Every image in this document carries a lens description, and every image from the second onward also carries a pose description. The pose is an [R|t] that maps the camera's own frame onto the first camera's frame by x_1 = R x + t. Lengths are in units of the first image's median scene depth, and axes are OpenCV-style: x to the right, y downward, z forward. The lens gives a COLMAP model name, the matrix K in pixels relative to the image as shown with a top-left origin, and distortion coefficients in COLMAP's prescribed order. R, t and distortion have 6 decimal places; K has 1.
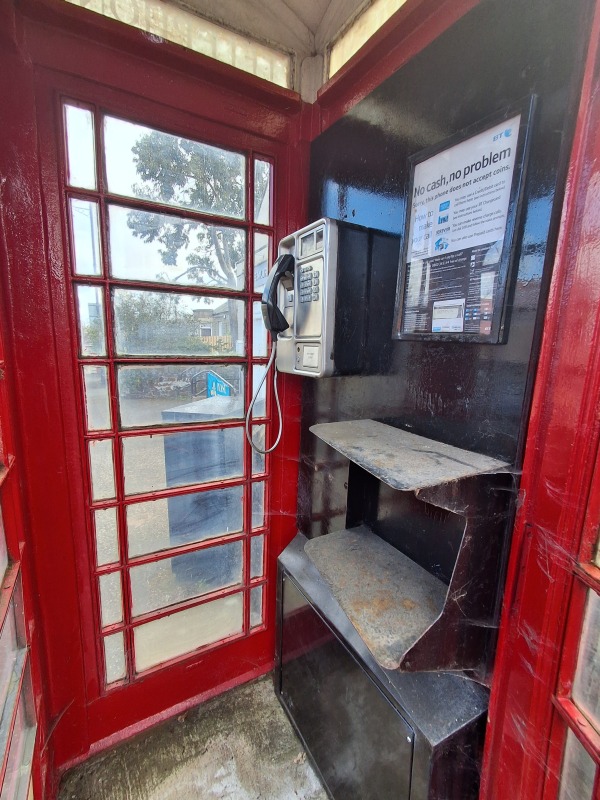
lens RADIAL K [[370.5, 0, 300.0], [0, 370.5, 400.0], [0, 0, 1]] dist [0.000670, 0.000033]
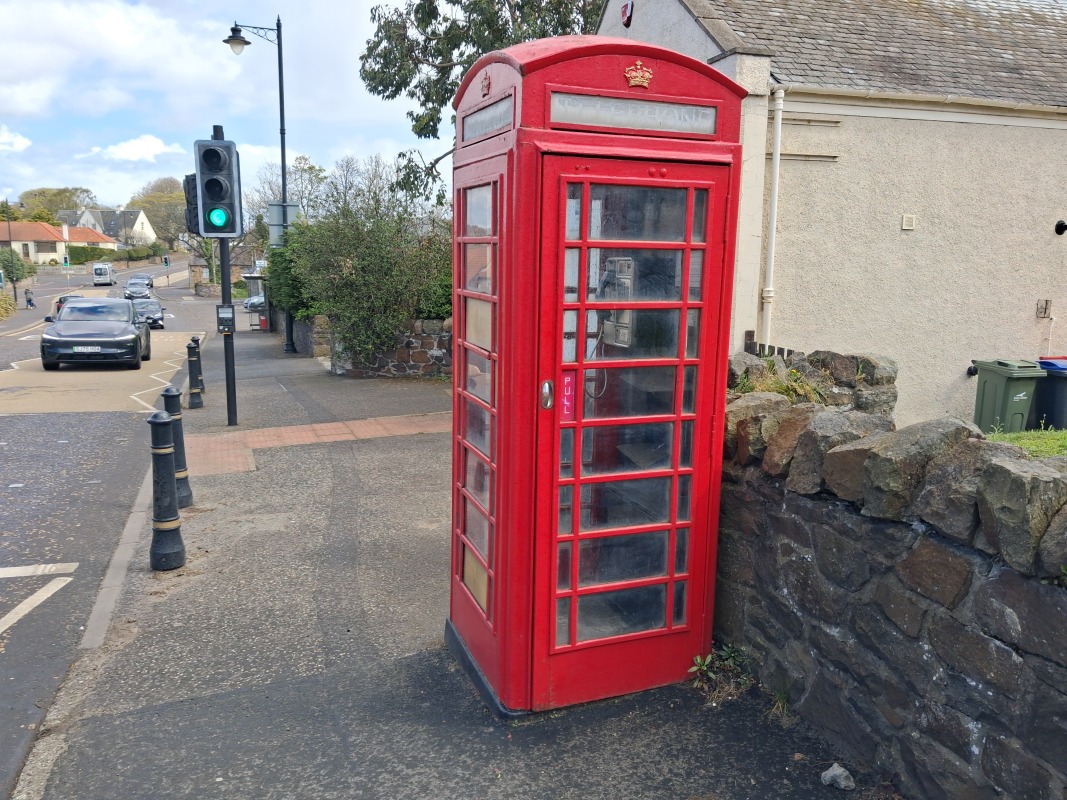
lens RADIAL K [[843.9, 0, 533.5], [0, 843.9, 400.0], [0, 0, 1]] dist [-0.004923, 0.002552]
pose [[0.986335, 0.017577, -0.163813, 0.203771], [-0.015805, 0.999802, 0.012113, 0.105079], [0.163994, -0.009358, 0.986417, -2.234984]]
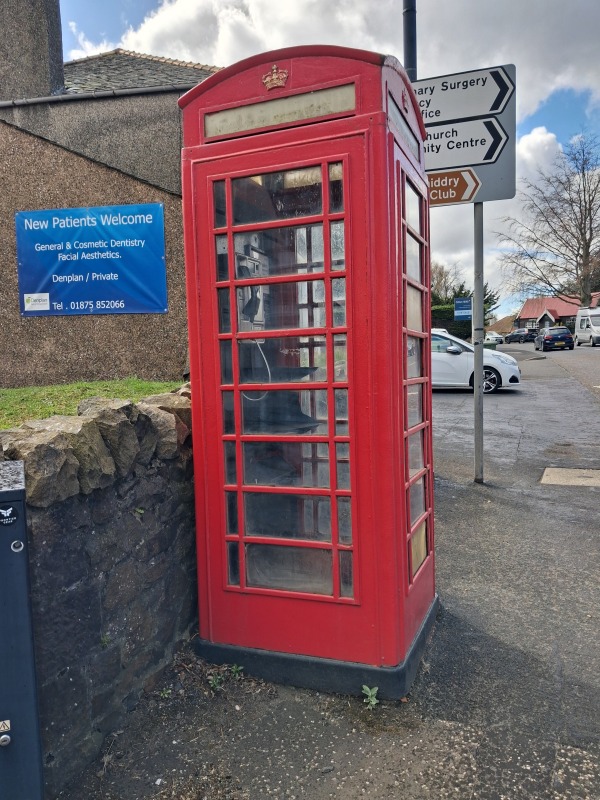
lens RADIAL K [[632.8, 0, 294.7], [0, 632.8, 415.4], [0, 0, 1]] dist [-0.004923, 0.002552]
pose [[0.619793, 0.012172, -0.784671, 1.787592], [-0.073368, 0.996399, -0.042495, 0.380974], [0.781328, 0.083908, 0.618454, -0.896586]]
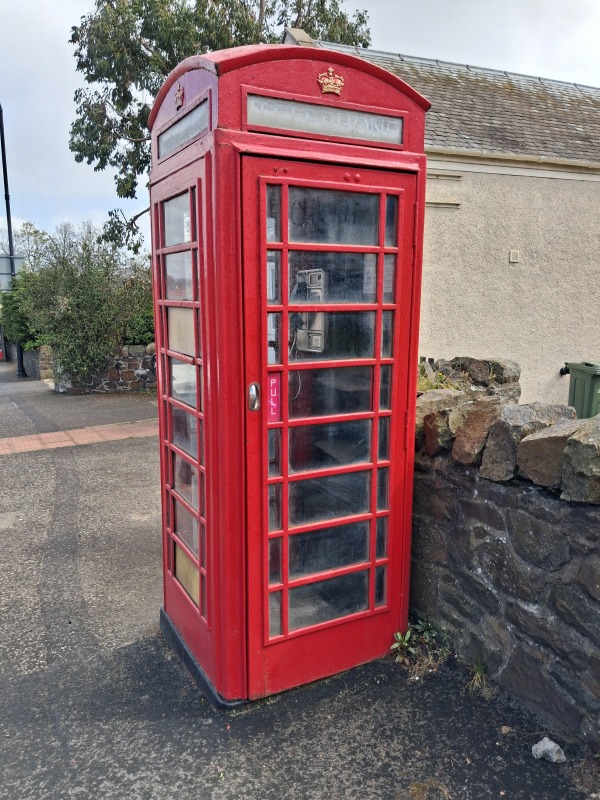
lens RADIAL K [[632.8, 0, 294.7], [0, 632.8, 415.4], [0, 0, 1]] dist [-0.004923, 0.002552]
pose [[0.998808, -0.019594, -0.044698, 0.043334], [0.020790, 0.999434, 0.026465, 0.127169], [0.044154, -0.027363, 0.998650, -1.667947]]
